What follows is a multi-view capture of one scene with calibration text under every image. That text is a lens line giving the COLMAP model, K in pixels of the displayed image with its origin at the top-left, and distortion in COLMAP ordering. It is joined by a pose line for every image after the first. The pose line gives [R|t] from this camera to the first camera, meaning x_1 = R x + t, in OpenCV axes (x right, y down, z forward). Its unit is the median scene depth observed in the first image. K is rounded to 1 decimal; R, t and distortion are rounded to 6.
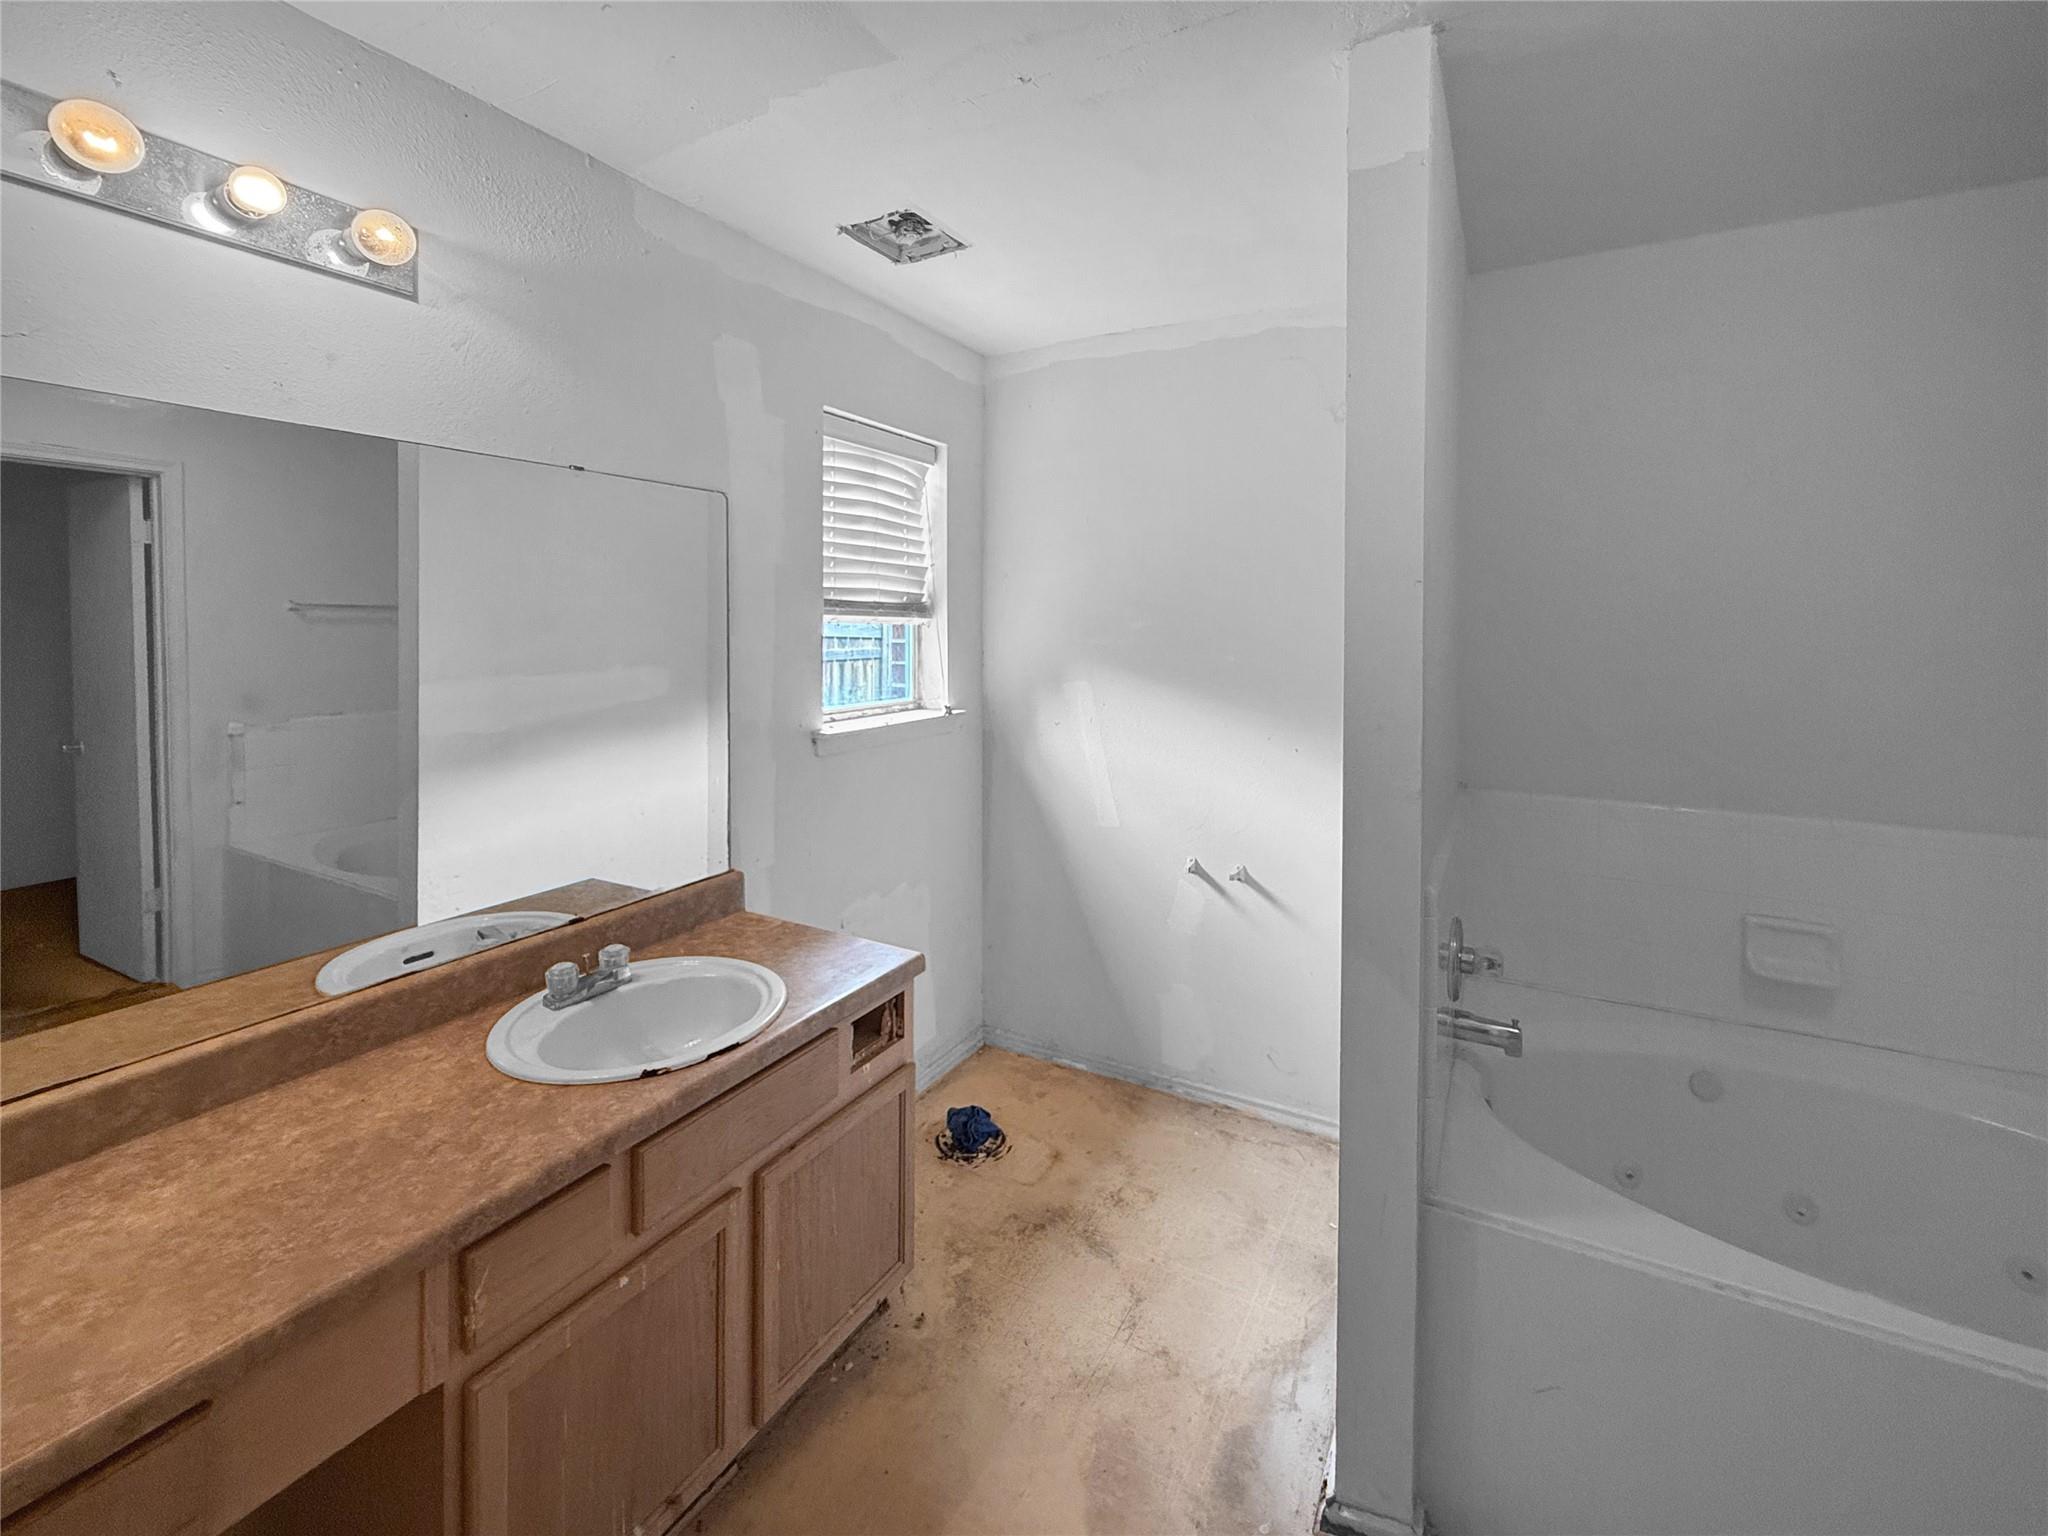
lens RADIAL K [[866.7, 0, 1055.4], [0, 866.7, 638.3], [0, 0, 1]] dist [0.000832, -0.000236]
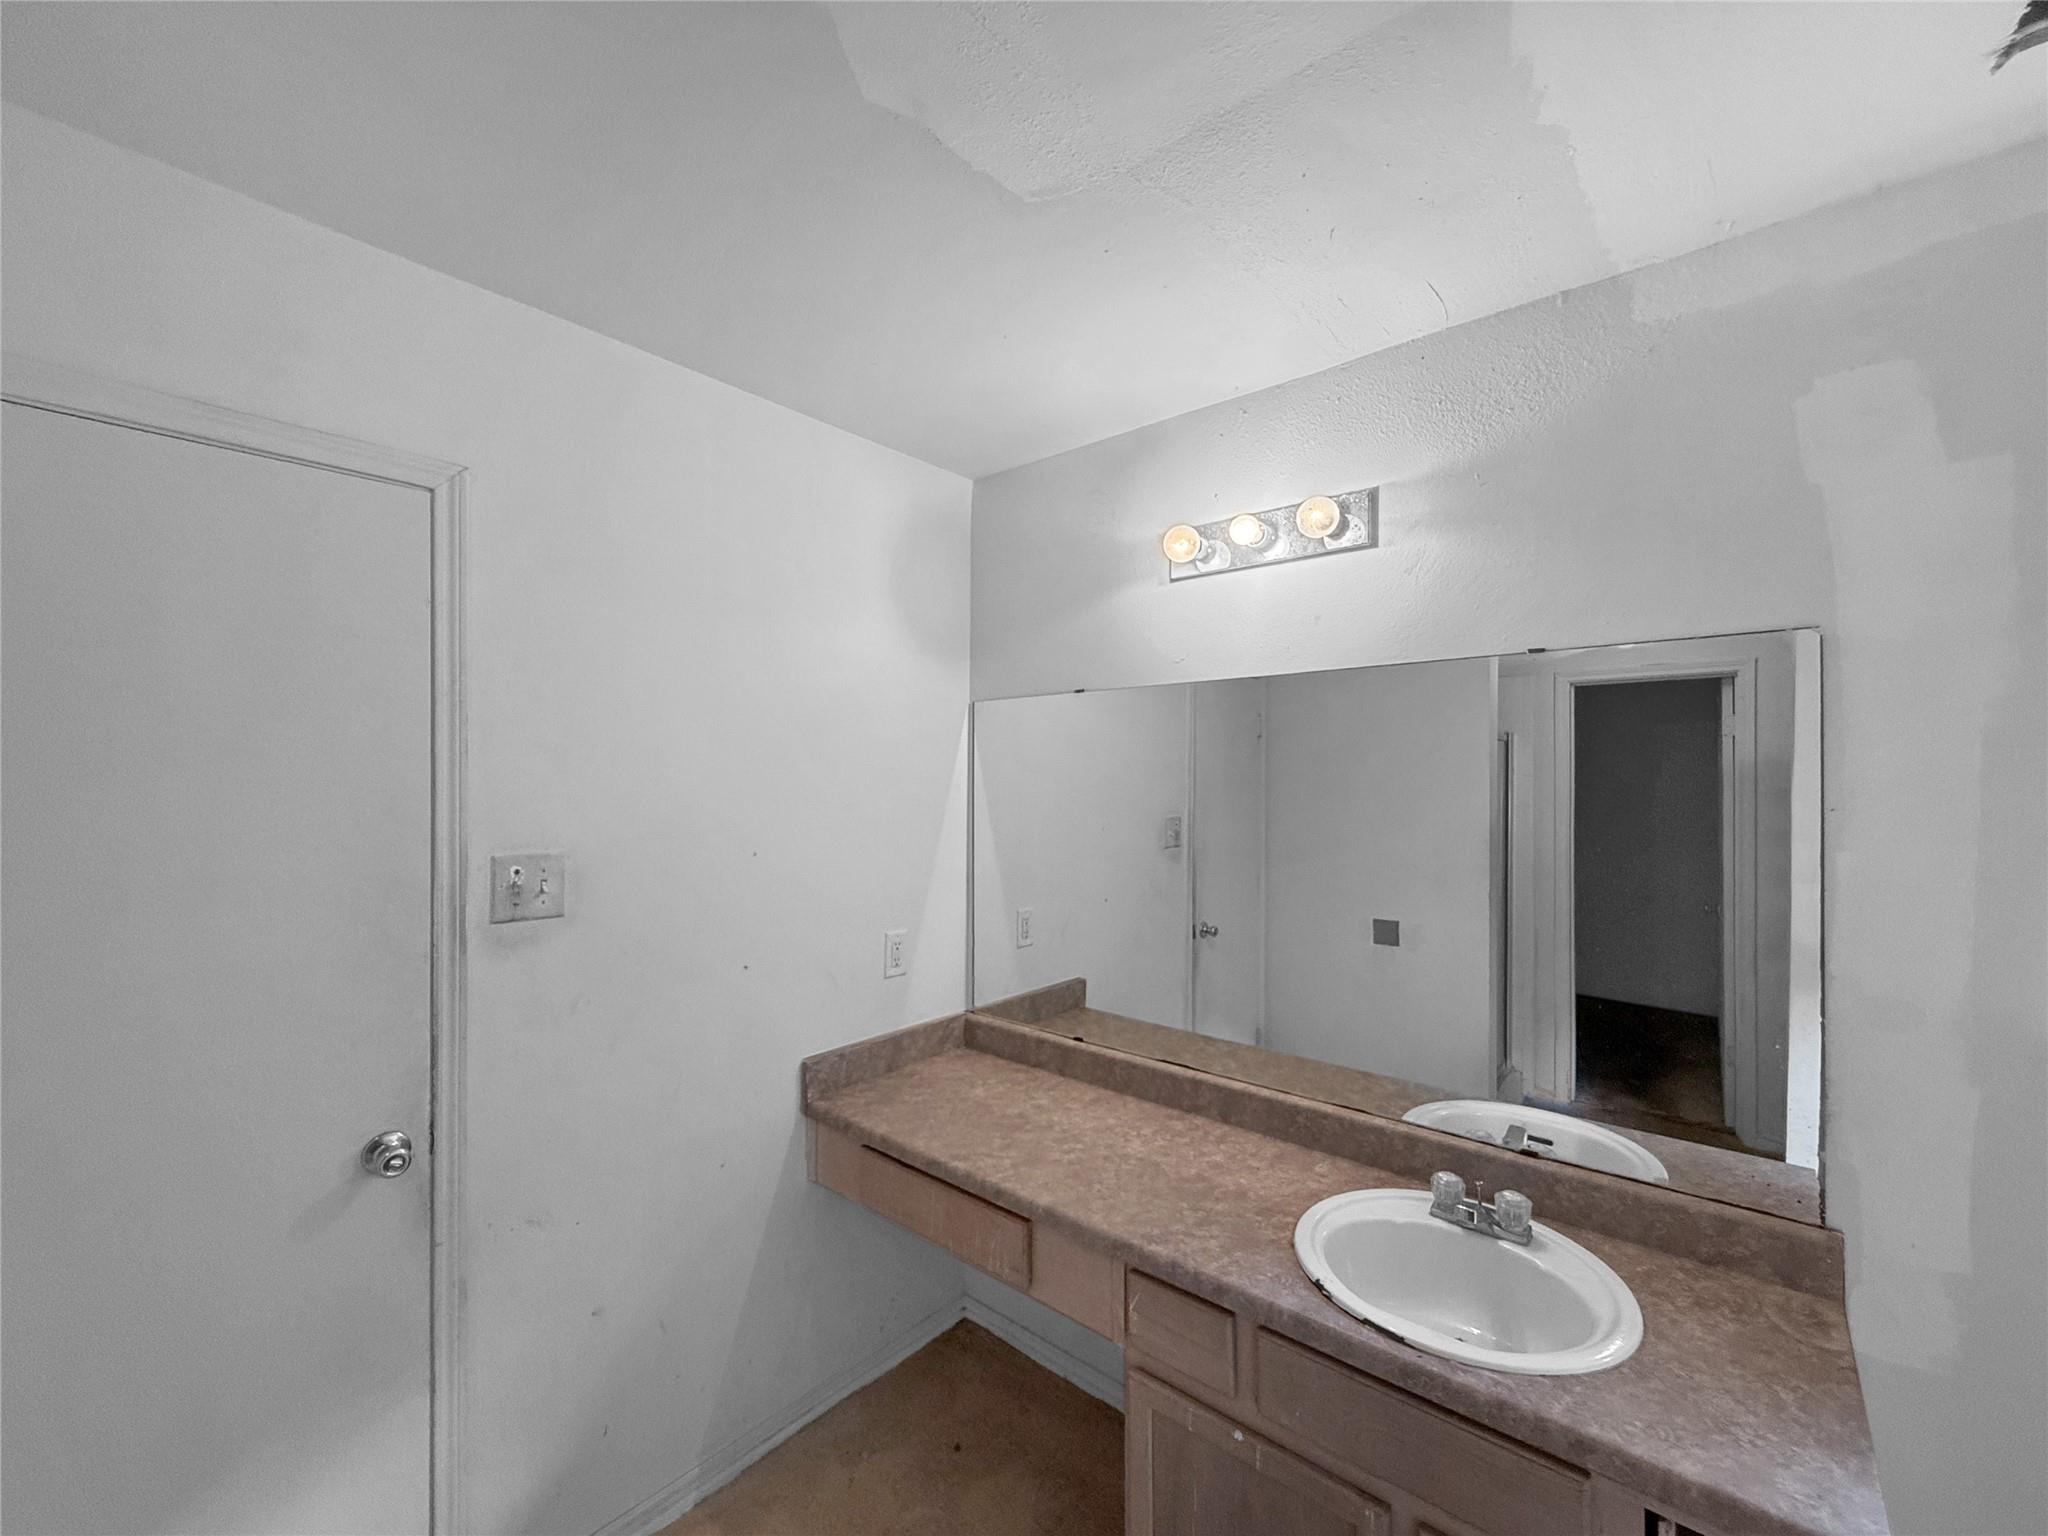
lens RADIAL K [[830.1, 0, 1020.2], [0, 830.1, 782.1], [0, 0, 1]] dist [0.000430, -0.000027]
pose [[-0.223978, -0.008343, -0.974559, 0.420737], [-0.025265, 0.999677, -0.002751, -0.045042], [0.974267, 0.024006, -0.224116, 0.691040]]
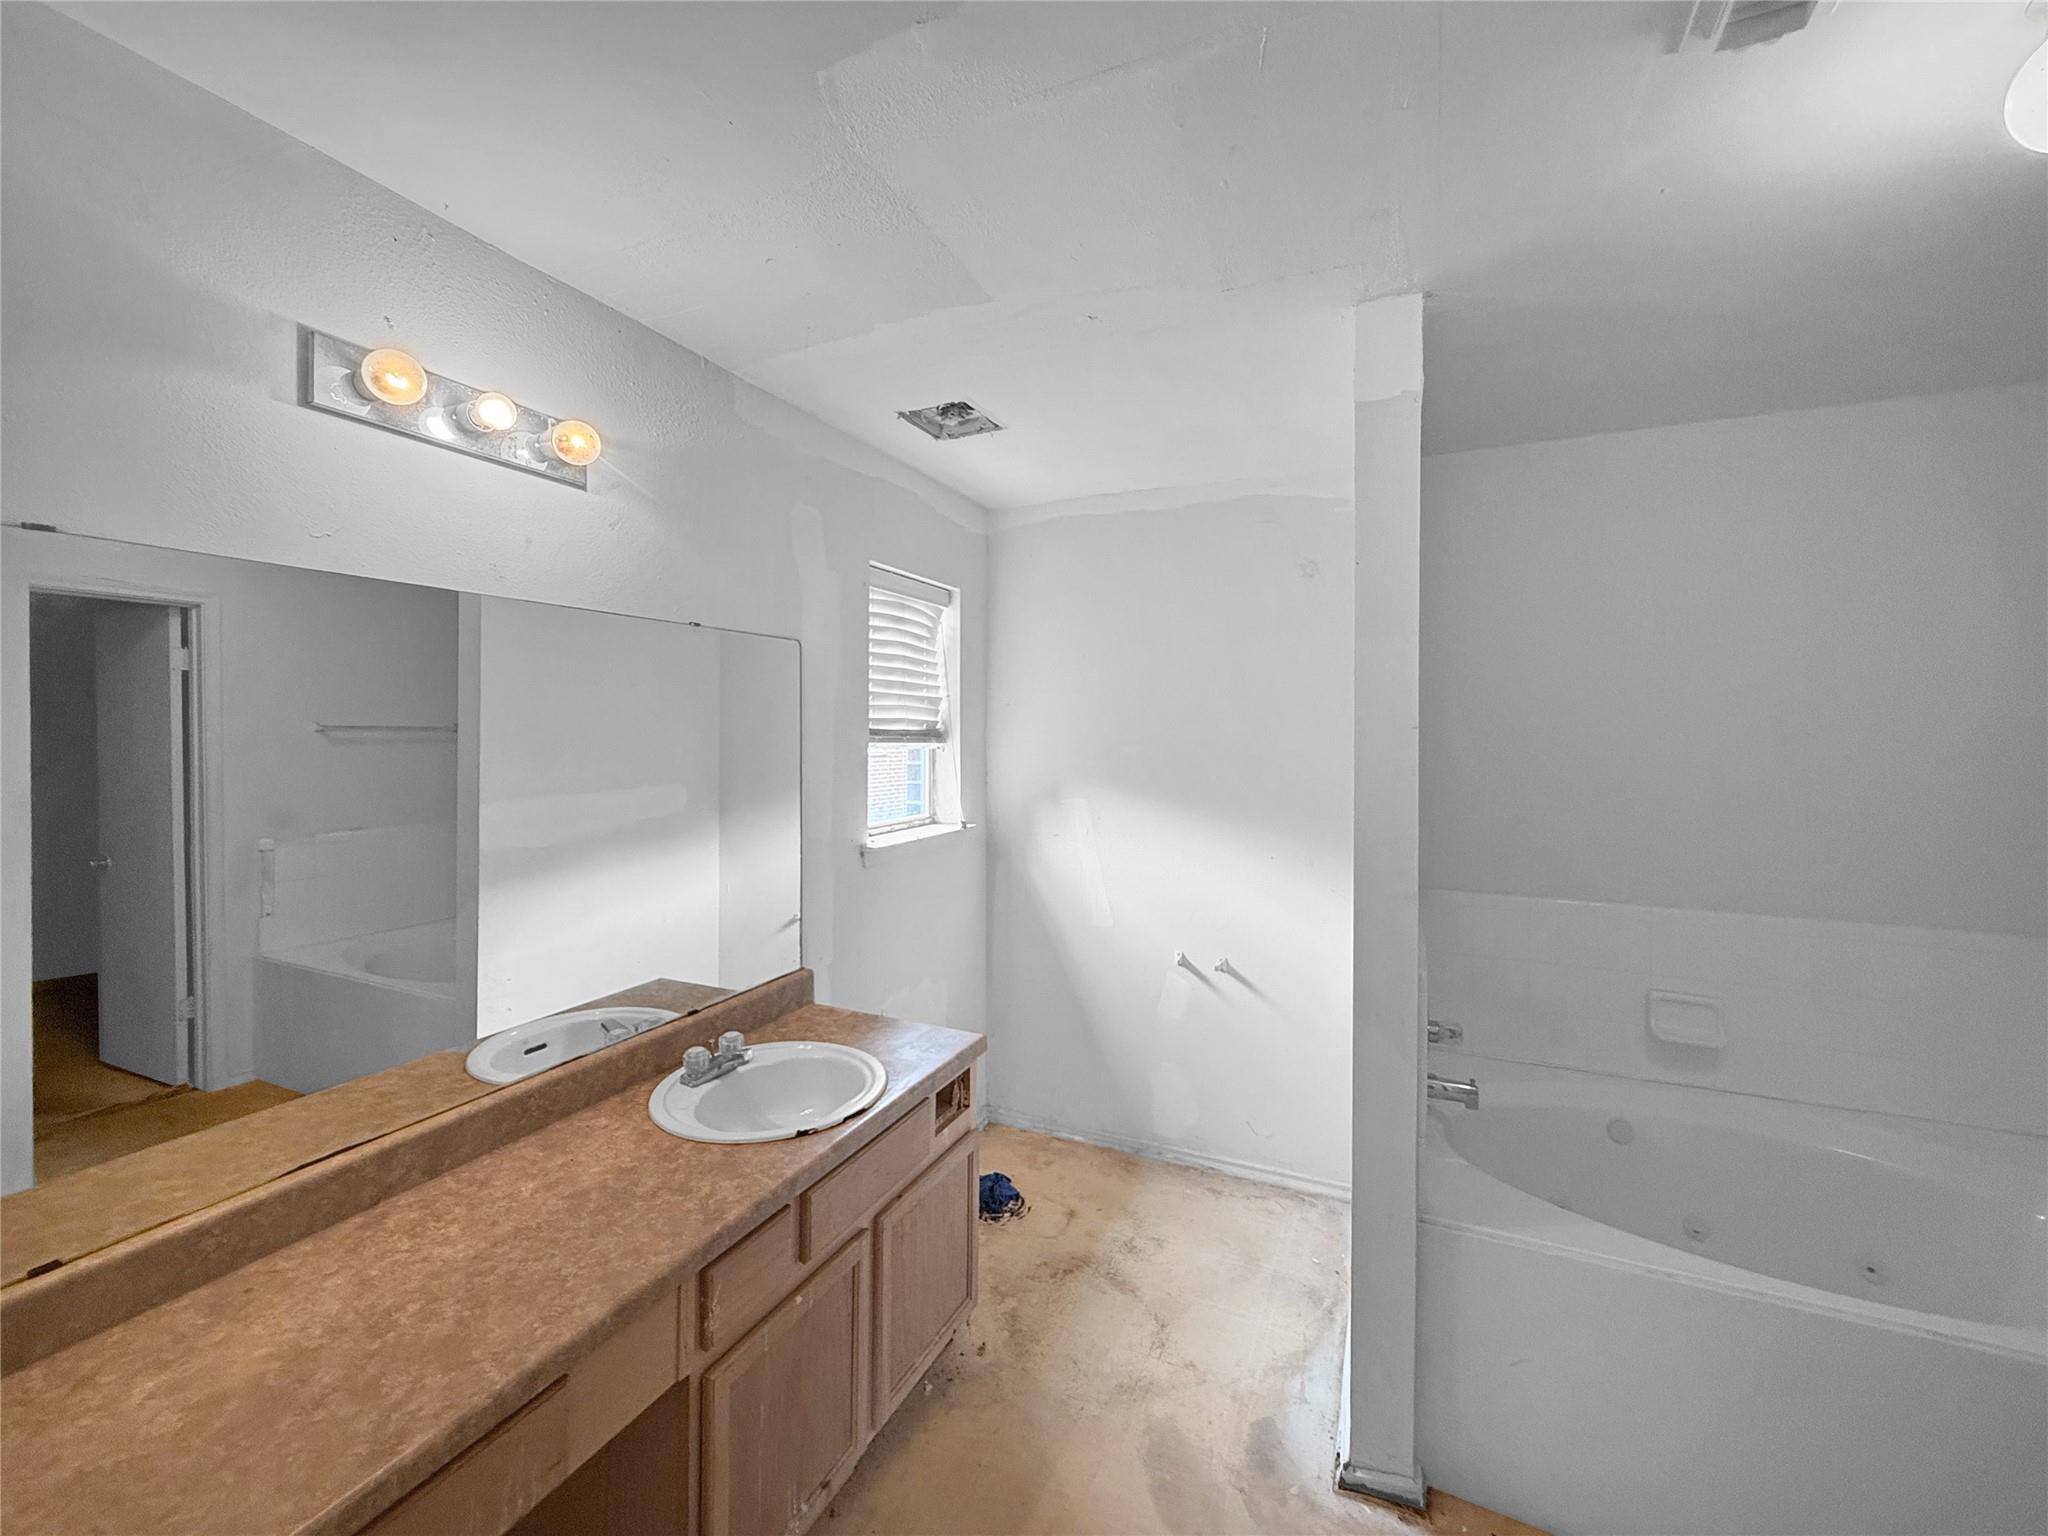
lens RADIAL K [[833.9, 0, 1021.5], [0, 833.9, 738.0], [0, 0, 1]] dist [0.000210, 0.000280]
pose [[0.998455, -0.000770, 0.055558, -0.179876], [0.001304, 0.999953, -0.009573, -0.032501], [-0.055548, 0.009631, 0.998410, -0.151101]]
